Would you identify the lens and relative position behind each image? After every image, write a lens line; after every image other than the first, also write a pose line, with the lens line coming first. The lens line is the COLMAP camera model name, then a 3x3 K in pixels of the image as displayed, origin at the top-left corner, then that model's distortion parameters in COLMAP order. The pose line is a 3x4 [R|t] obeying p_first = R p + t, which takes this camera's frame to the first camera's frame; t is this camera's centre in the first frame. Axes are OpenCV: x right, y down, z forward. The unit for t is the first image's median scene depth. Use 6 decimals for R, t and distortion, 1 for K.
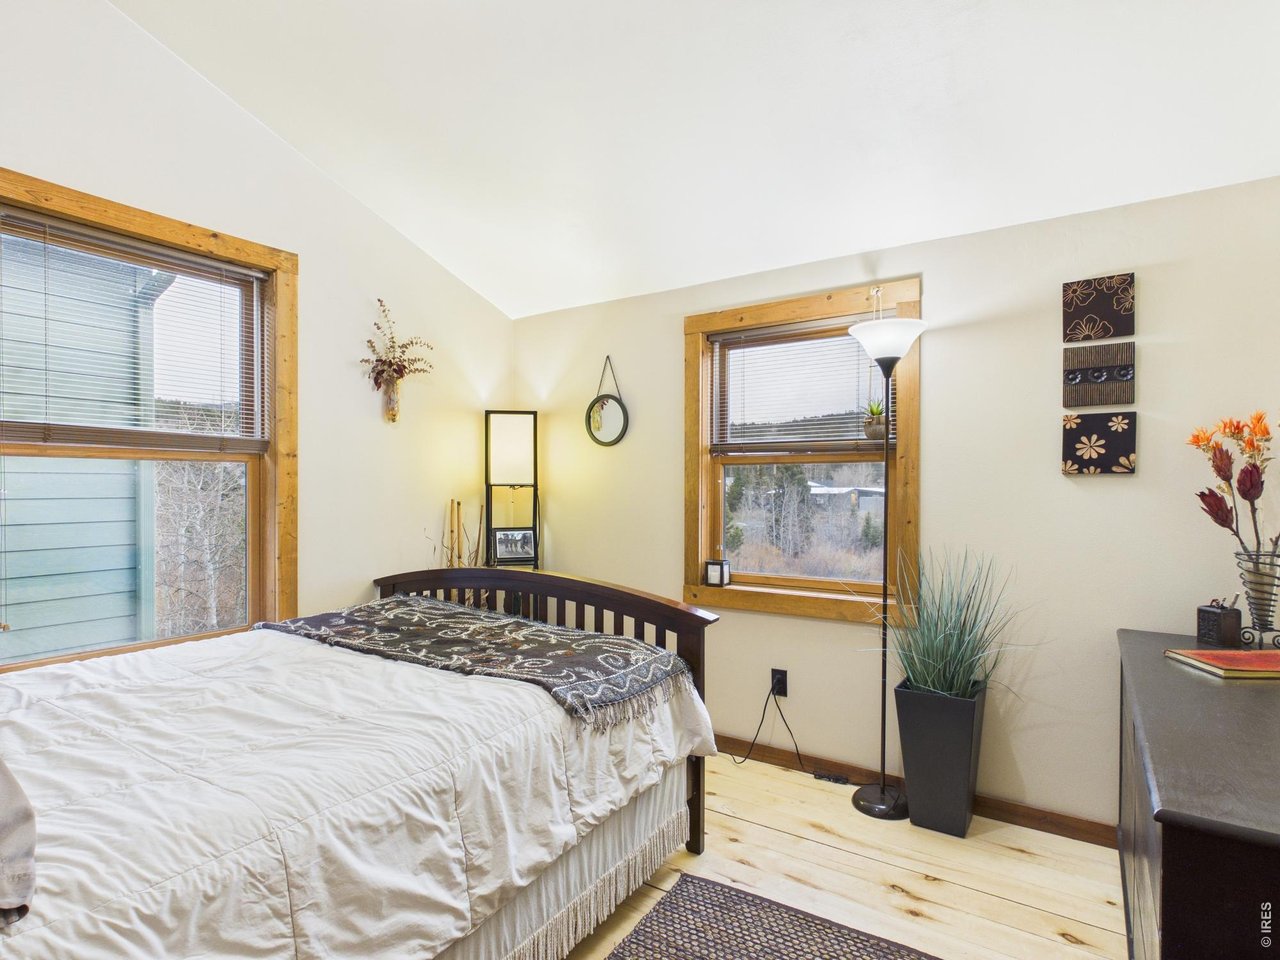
lens RADIAL K [[679.2, 0, 640.1], [0, 679.2, 484.9], [0, 0, 1]] dist [0.003582, 0.000270]
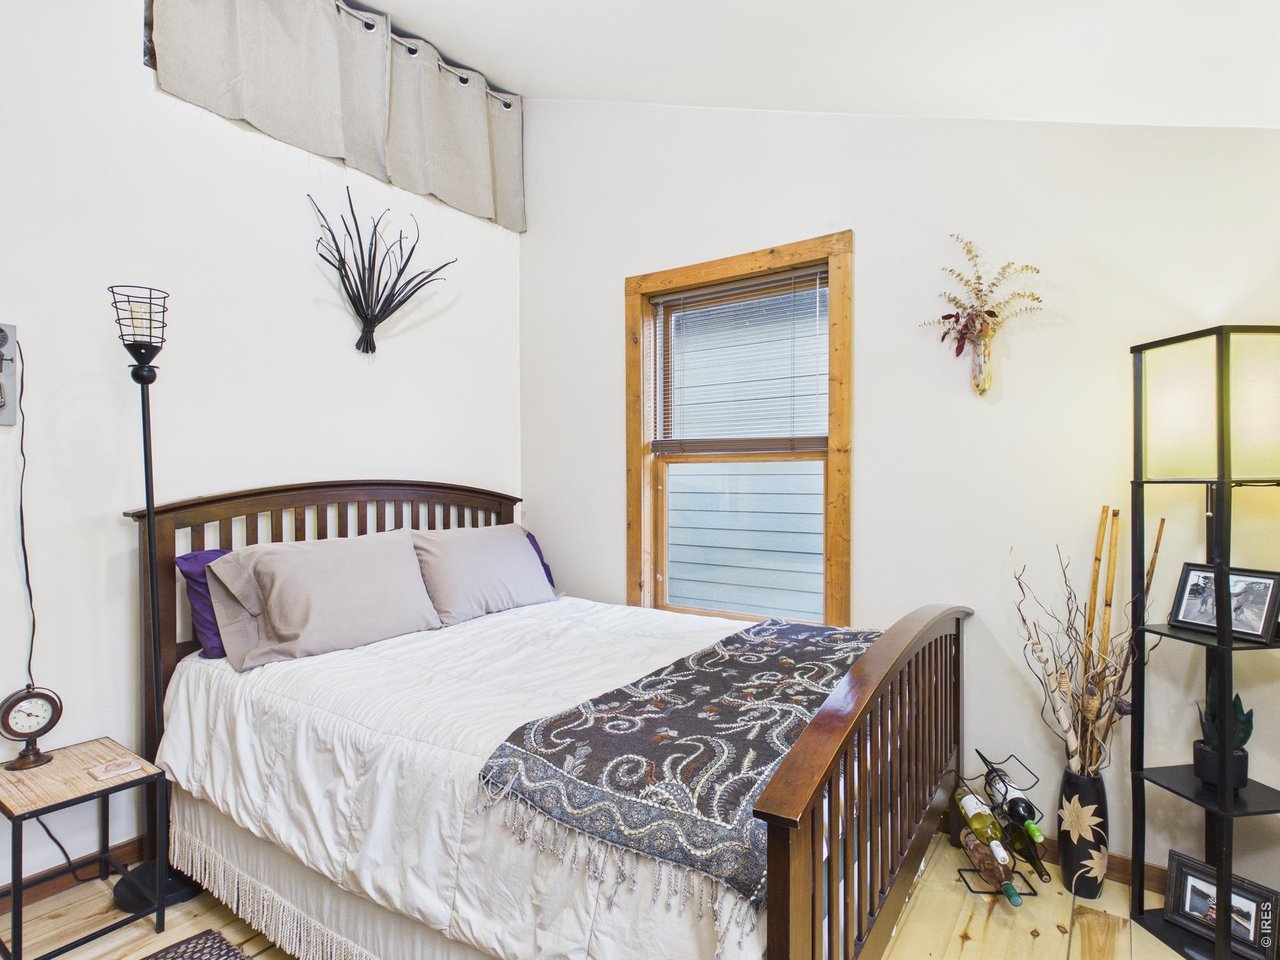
lens RADIAL K [[679.2, 0, 638.5], [0, 679.2, 482.2], [0, 0, 1]] dist [0.003582, 0.000270]
pose [[-0.033627, -0.001499, -0.999433, 0.418388], [0.003305, 0.999993, -0.001611, 0.000125], [0.999429, -0.003358, -0.033621, 0.754154]]
